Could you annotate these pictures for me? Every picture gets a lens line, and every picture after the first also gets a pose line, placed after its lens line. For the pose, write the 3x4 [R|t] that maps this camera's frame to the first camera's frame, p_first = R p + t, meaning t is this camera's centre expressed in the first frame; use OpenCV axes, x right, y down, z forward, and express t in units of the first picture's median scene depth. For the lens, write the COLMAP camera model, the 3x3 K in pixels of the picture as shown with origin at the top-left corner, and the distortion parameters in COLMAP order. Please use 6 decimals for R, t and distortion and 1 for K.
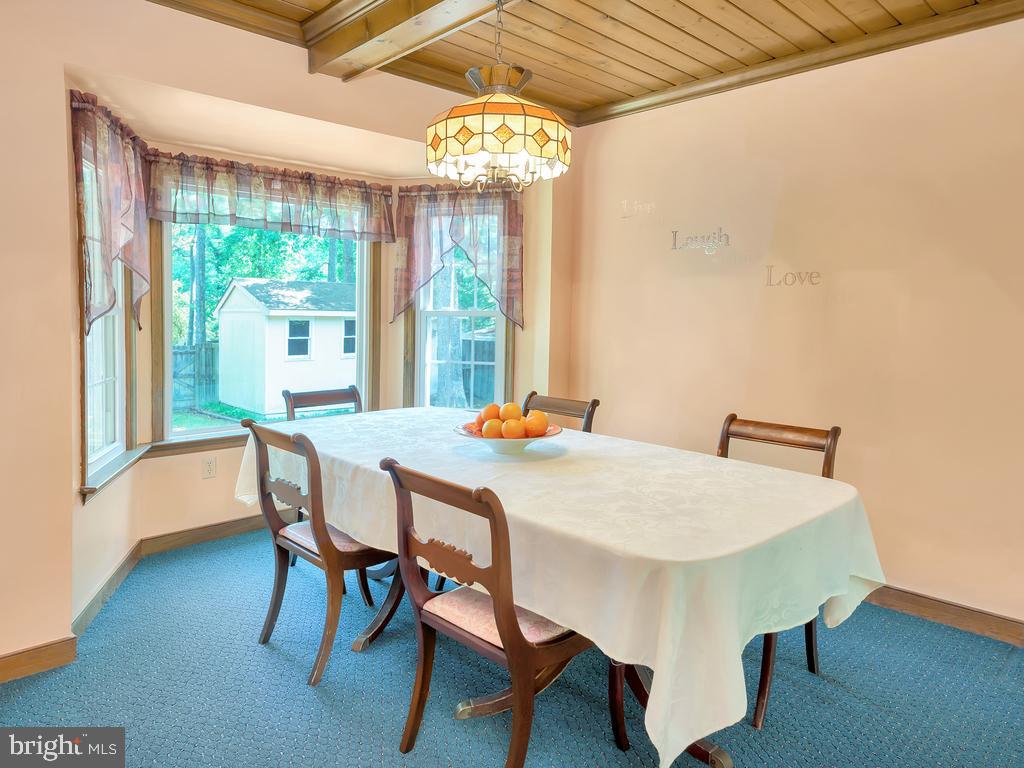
lens RADIAL K [[650.7, 0, 512.0], [0, 650.7, 376.6], [0, 0, 1]] dist [-0.017212, 0.000384]
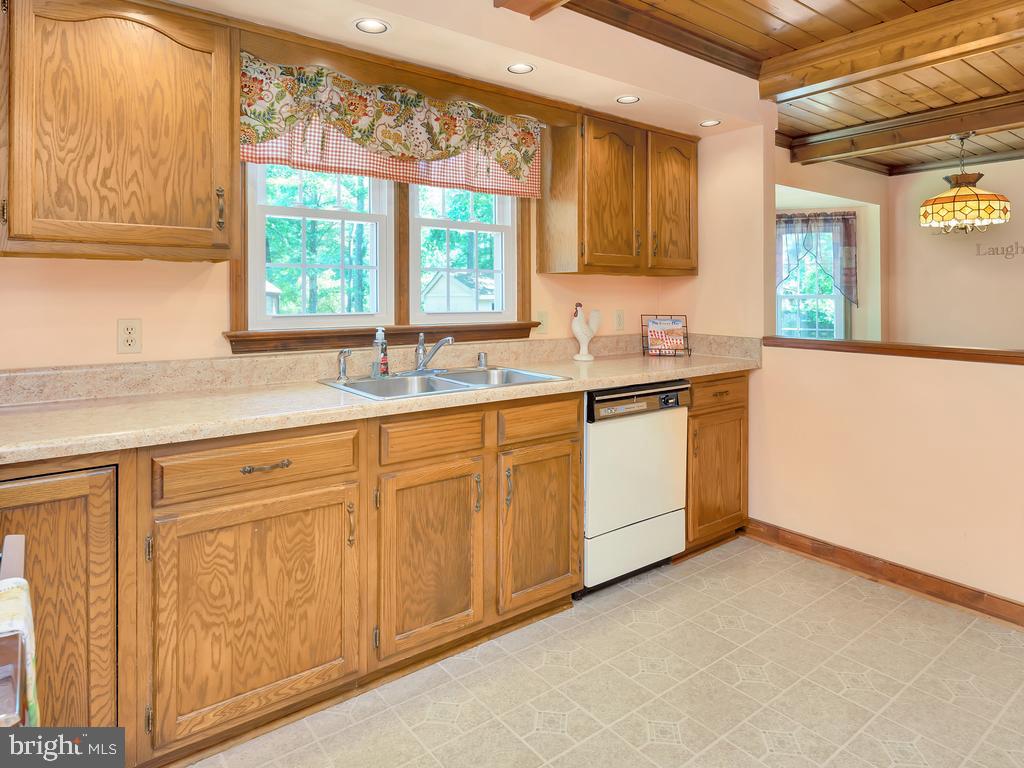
lens RADIAL K [[614.9, 0, 521.2], [0, 614.9, 293.5], [0, 0, 1]] dist [-0.012163, 0.001678]
pose [[0.993386, -0.003110, -0.114779, -0.604250], [-0.008979, 0.994468, -0.104656, 0.053065], [0.114470, 0.104994, 0.987863, -0.508436]]
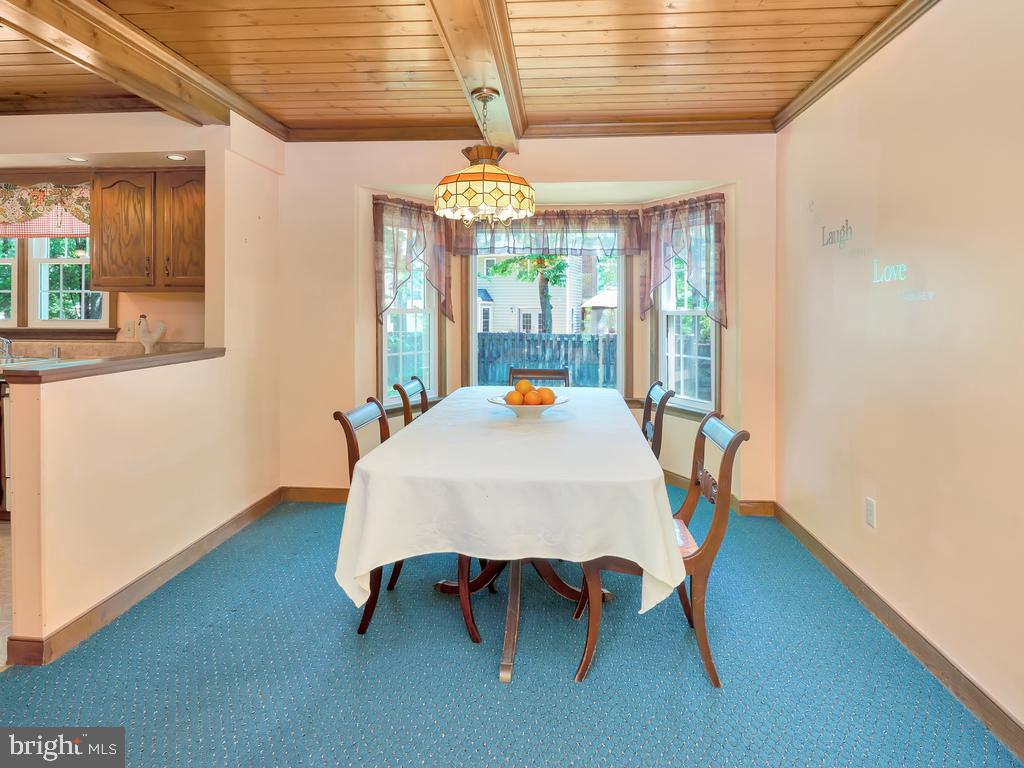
lens RADIAL K [[614.9, 0, 516.2], [0, 614.9, 314.0], [0, 0, 1]] dist [-0.012163, 0.001678]
pose [[0.666400, 0.003841, -0.745584, 0.553563], [-0.077867, 0.994877, -0.064472, -0.003170], [0.741517, 0.101020, 0.663285, 0.076690]]
